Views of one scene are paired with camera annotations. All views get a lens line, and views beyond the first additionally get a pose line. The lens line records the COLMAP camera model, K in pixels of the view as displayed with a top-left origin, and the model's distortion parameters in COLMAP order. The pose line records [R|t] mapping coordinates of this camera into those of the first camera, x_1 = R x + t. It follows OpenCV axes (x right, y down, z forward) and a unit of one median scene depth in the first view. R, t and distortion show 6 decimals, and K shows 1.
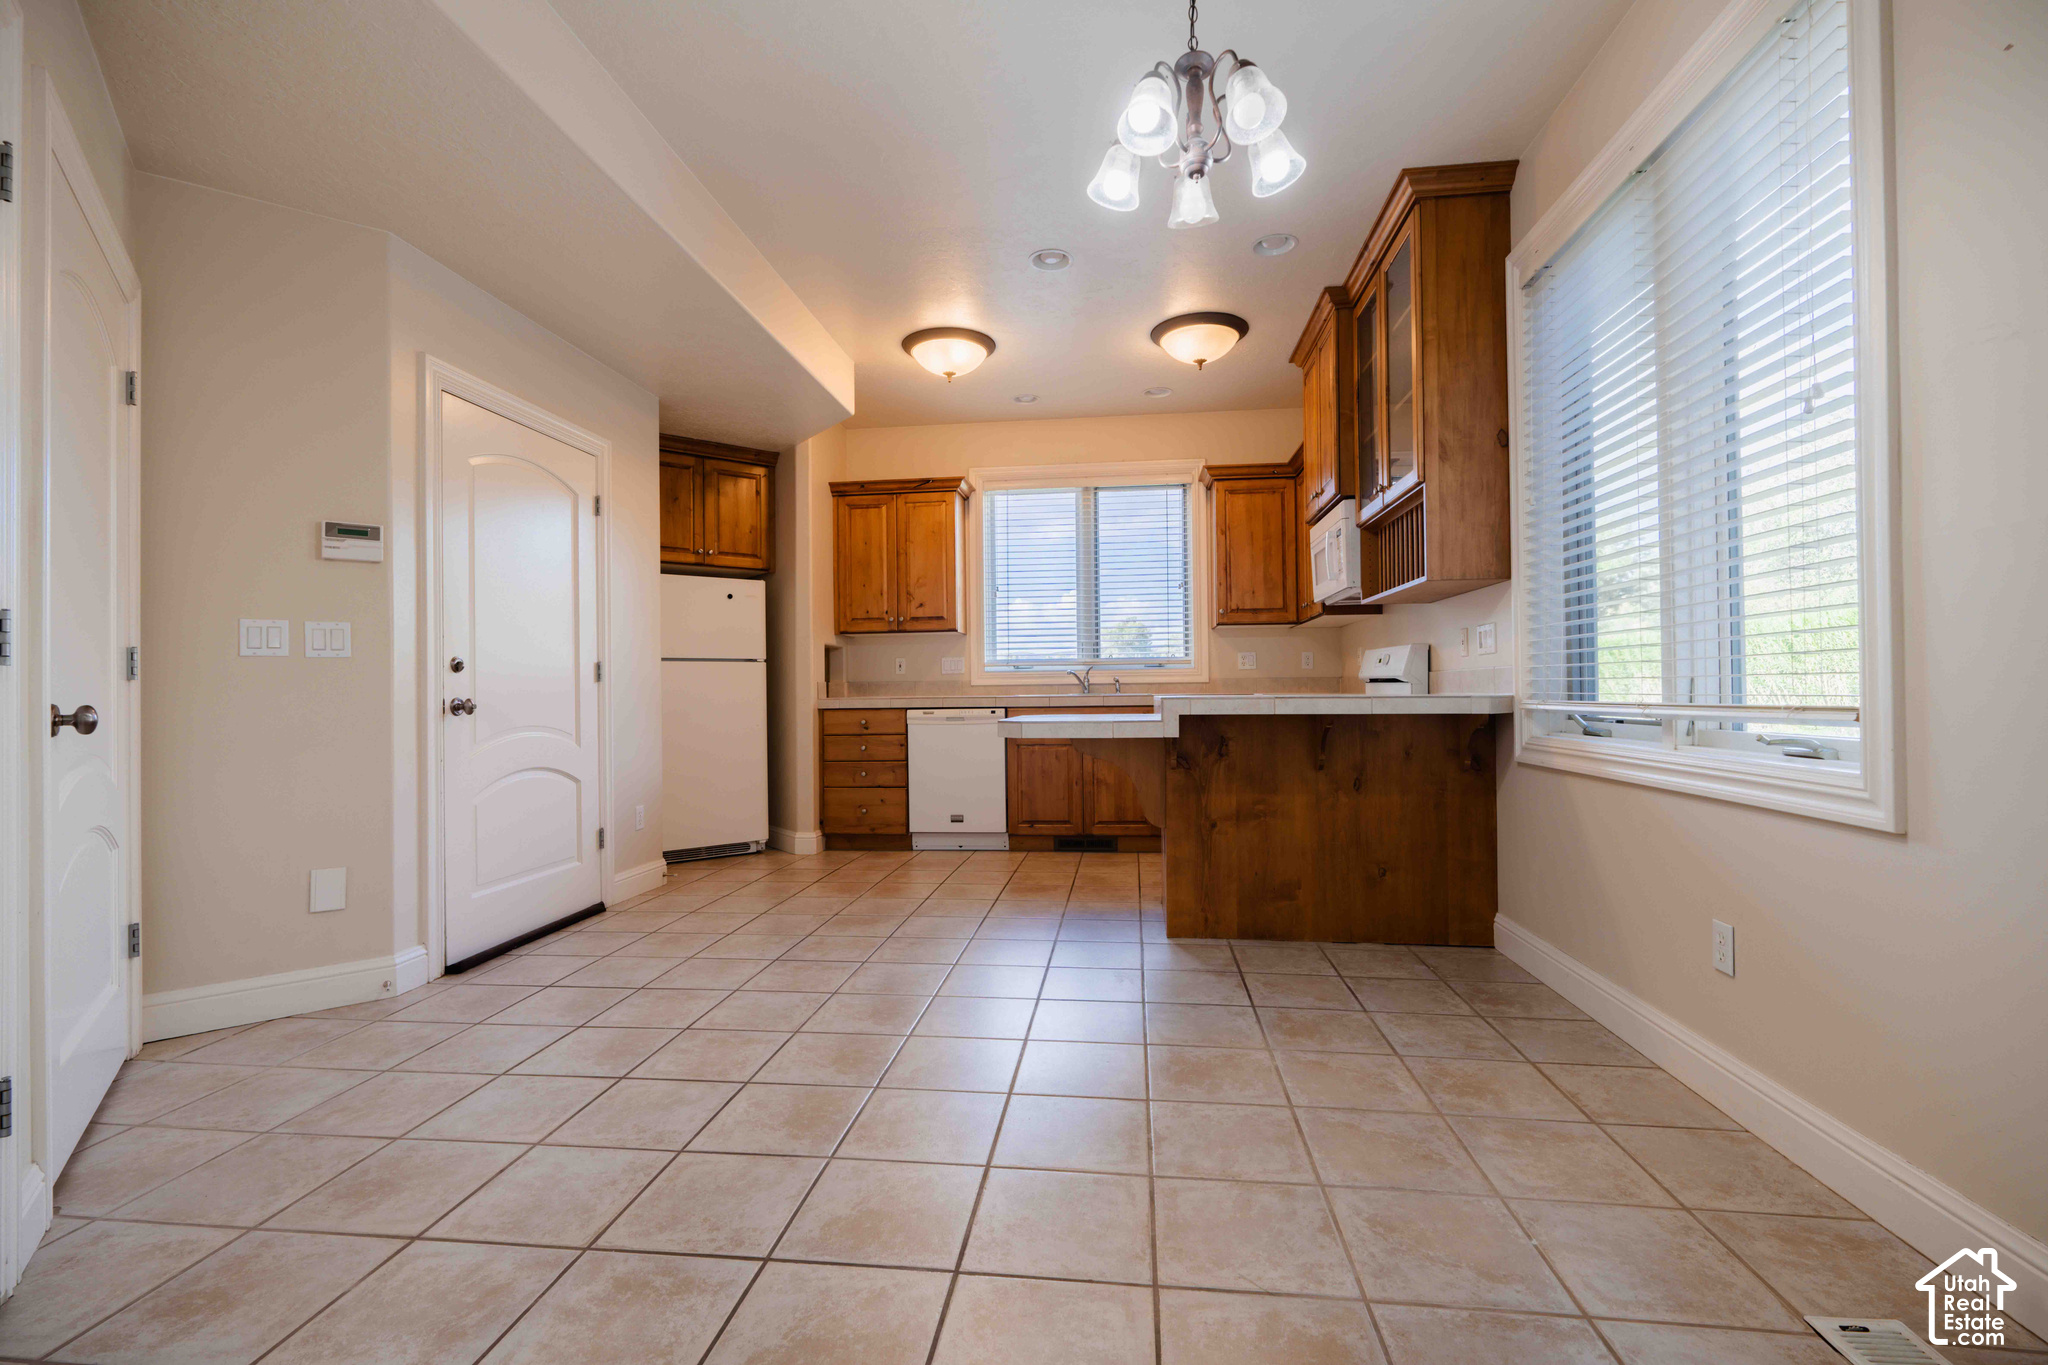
lens RADIAL K [[914.5, 0, 1024.0], [0, 914.5, 682.5], [0, 0, 1]] dist [-0.001202, -0.000177]
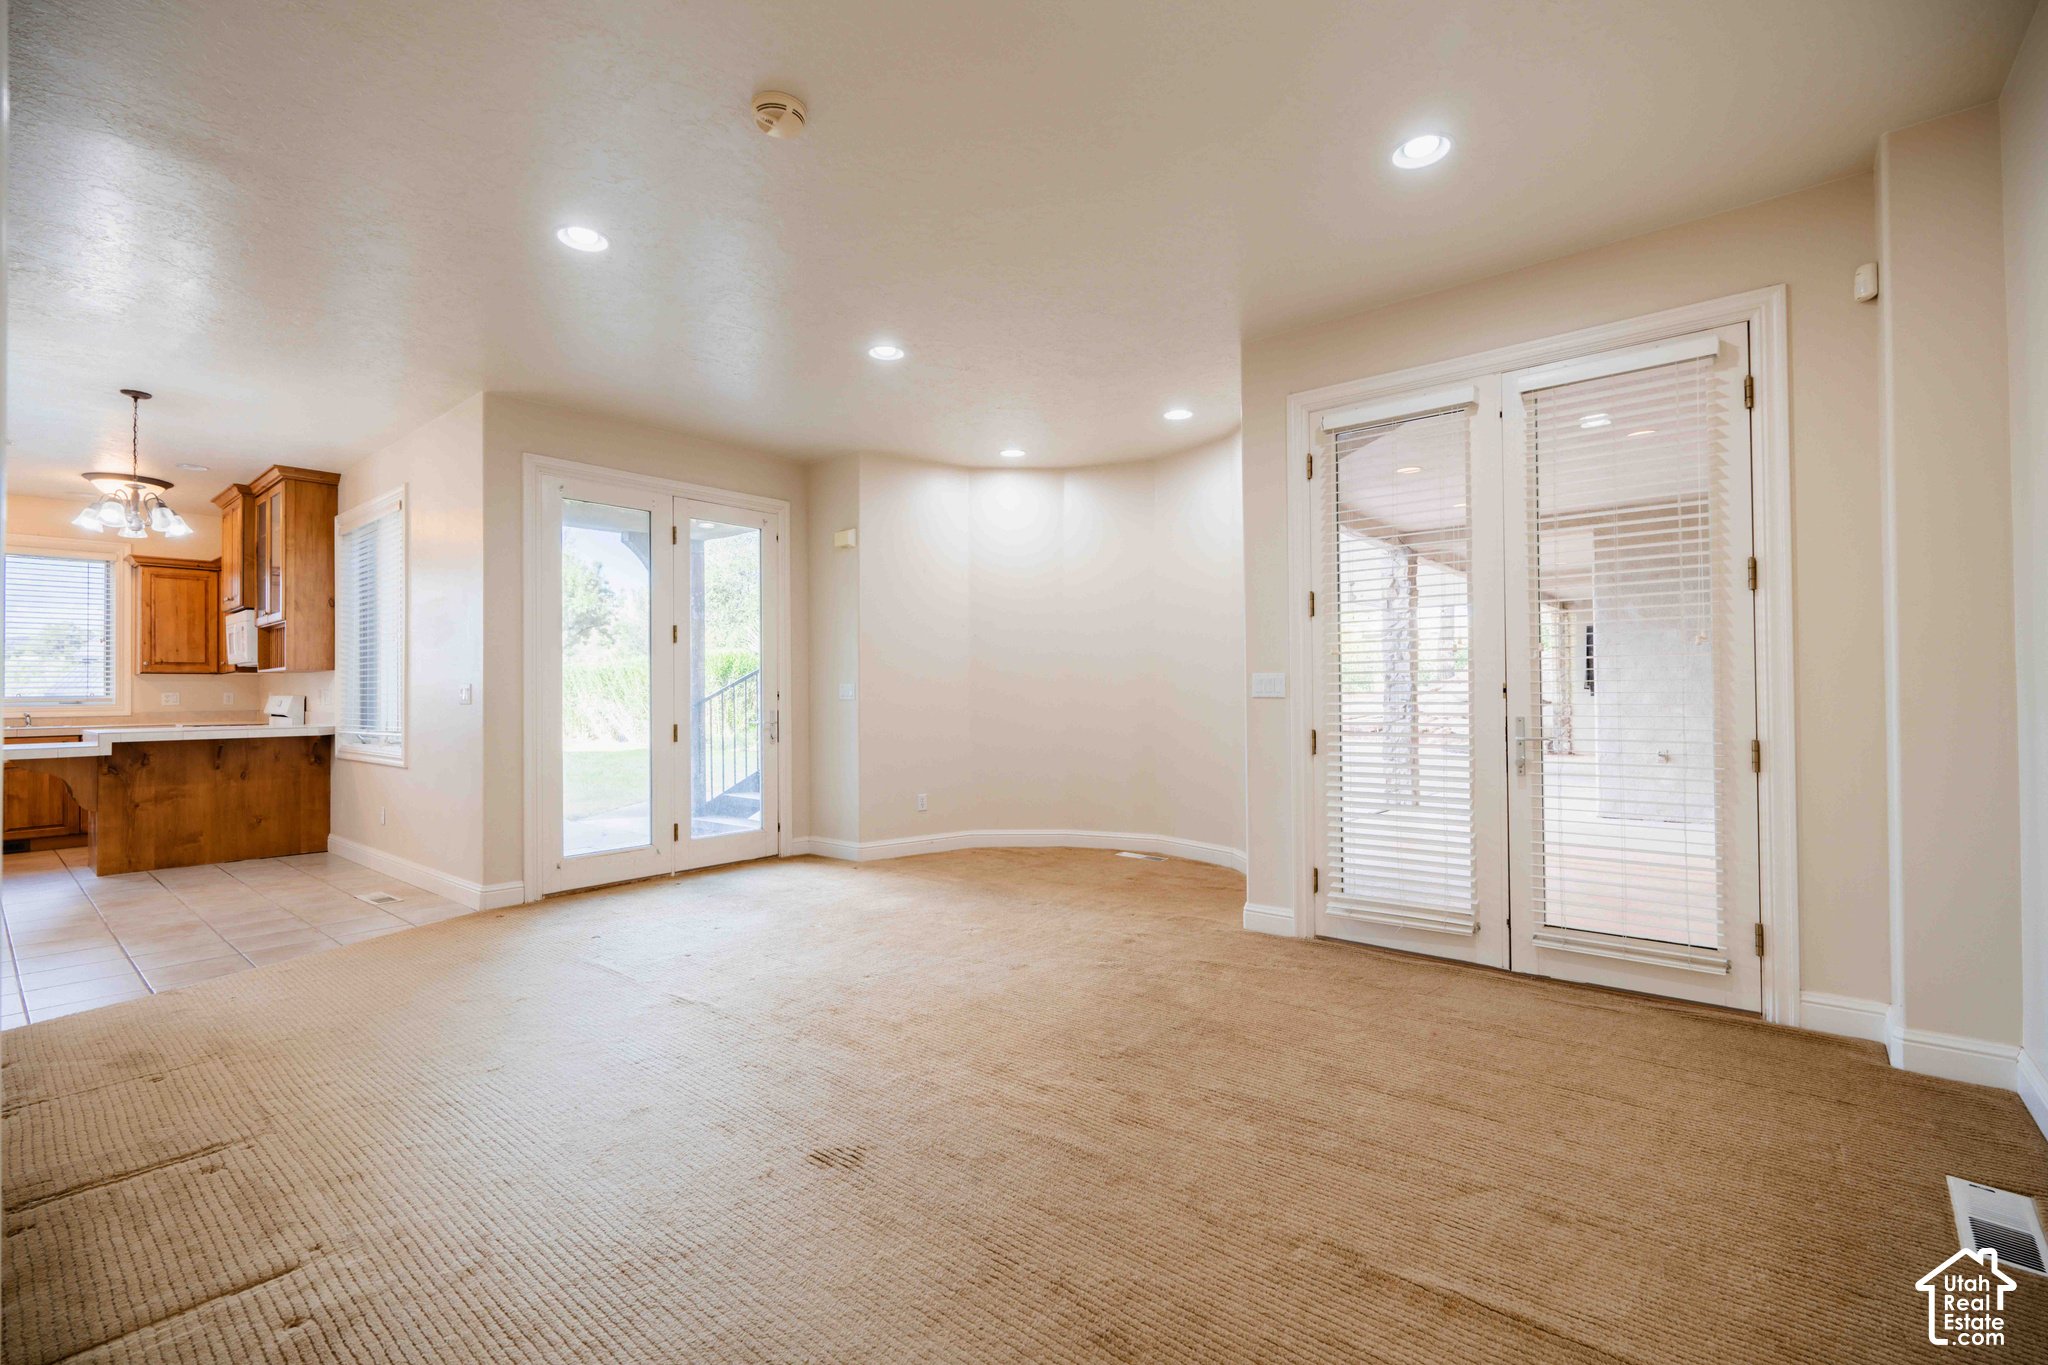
lens RADIAL K [[888.9, 0, 1024.0], [0, 888.9, 682.5], [0, 0, 1]] dist [-0.002429, -0.000125]
pose [[0.545825, 0.013377, 0.837792, -0.270928], [-0.003106, 0.999898, -0.013941, -0.055237], [-0.837893, 0.005007, 0.545811, -1.258295]]
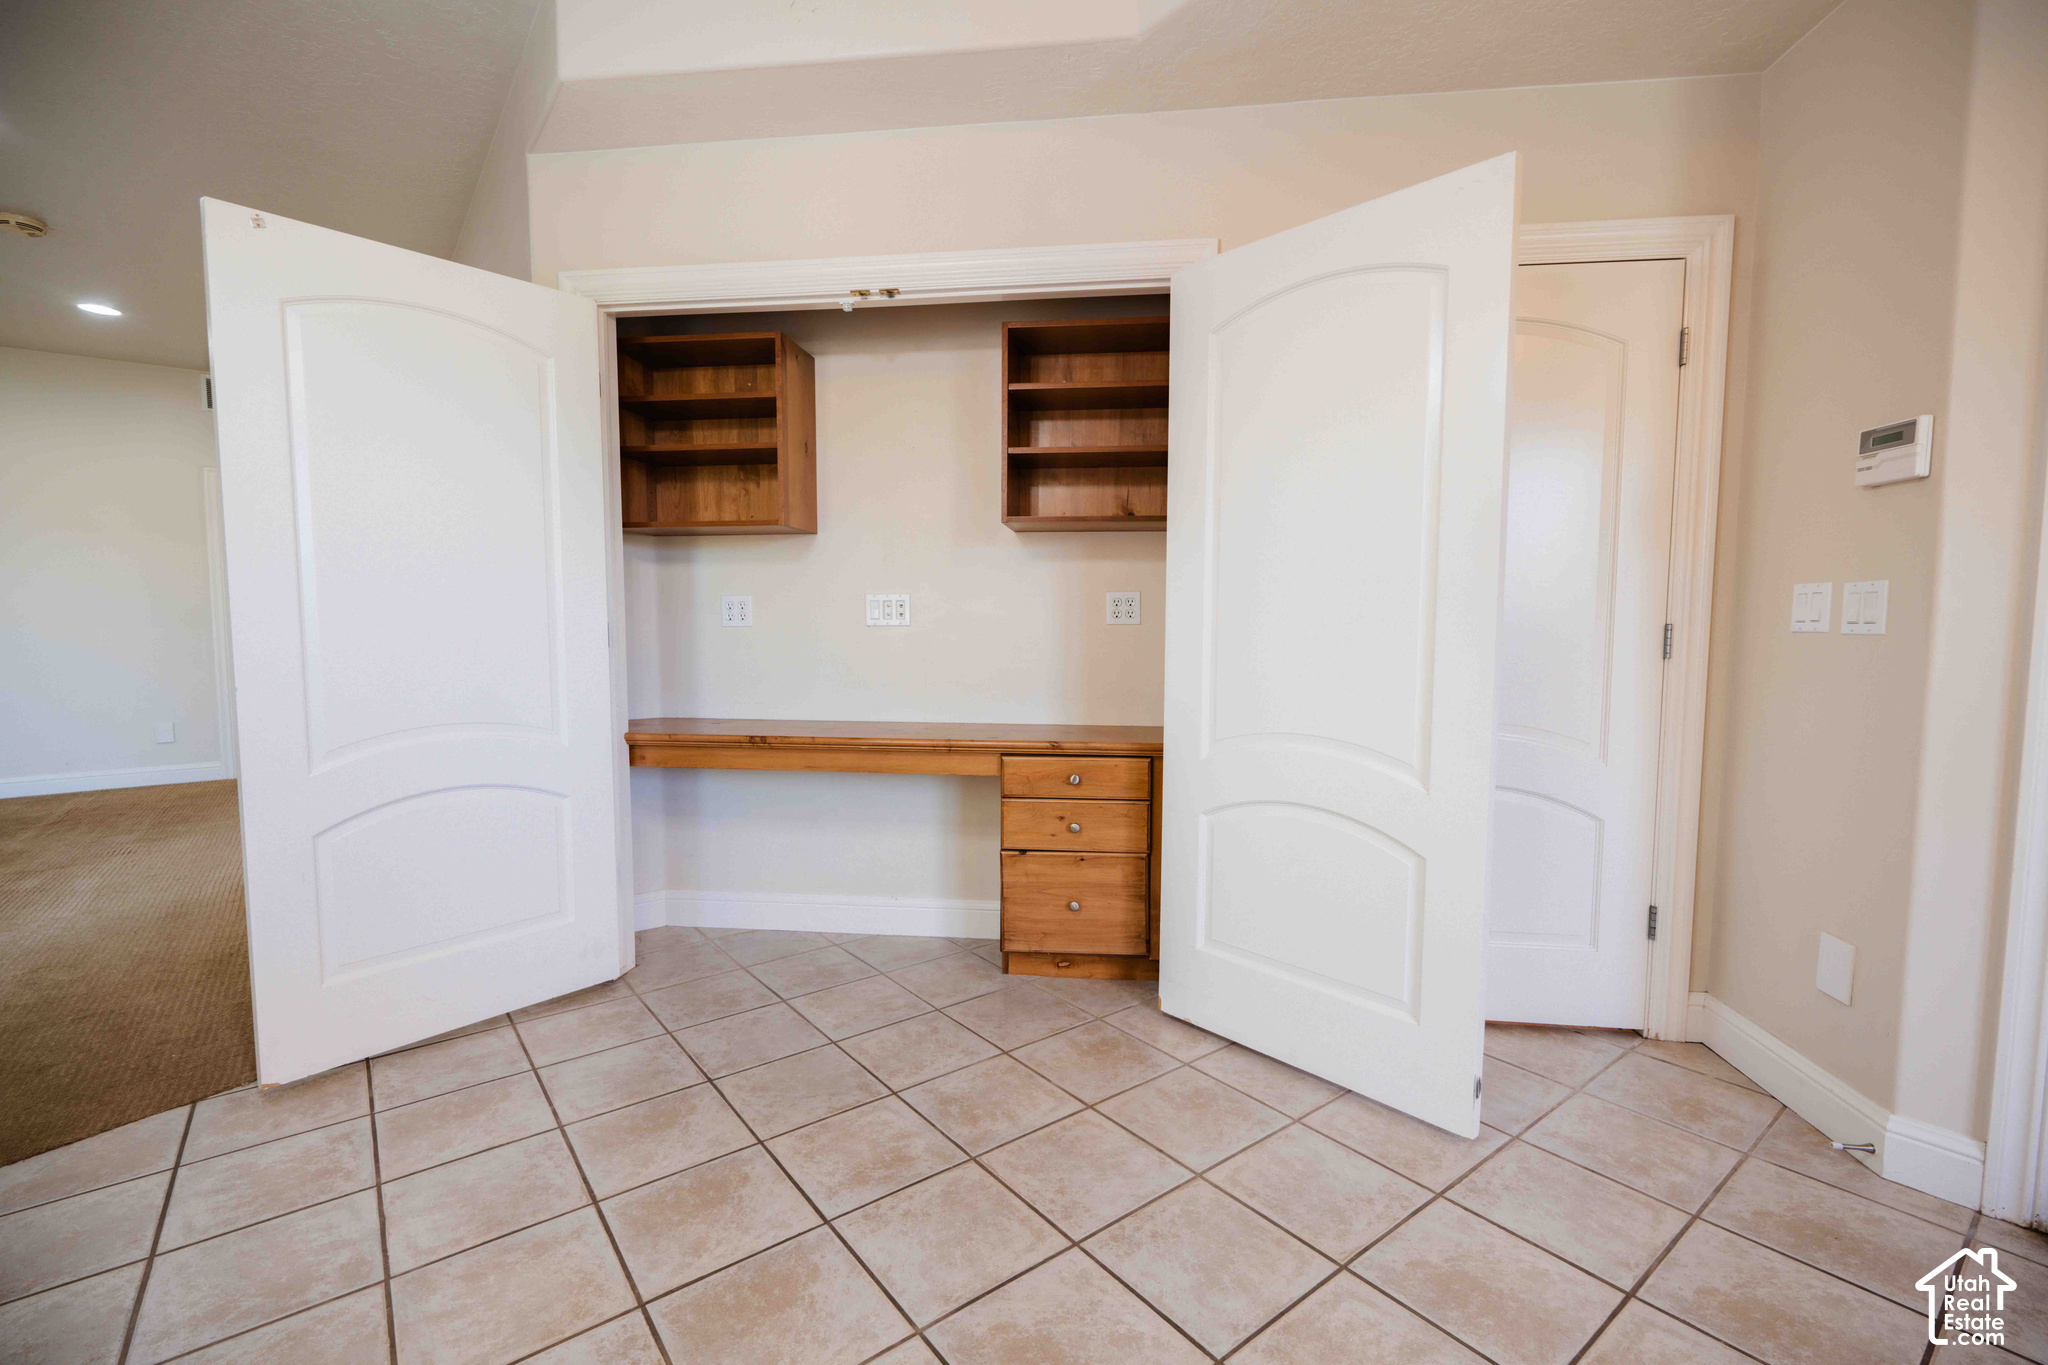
lens RADIAL K [[888.9, 0, 1024.0], [0, 888.9, 682.5], [0, 0, 1]] dist [-0.002429, -0.000125]
pose [[-0.707551, 0.060887, -0.704034, 0.211481], [0.011512, 0.997142, 0.074667, -0.071774], [0.706568, 0.044726, -0.706230, 1.537393]]
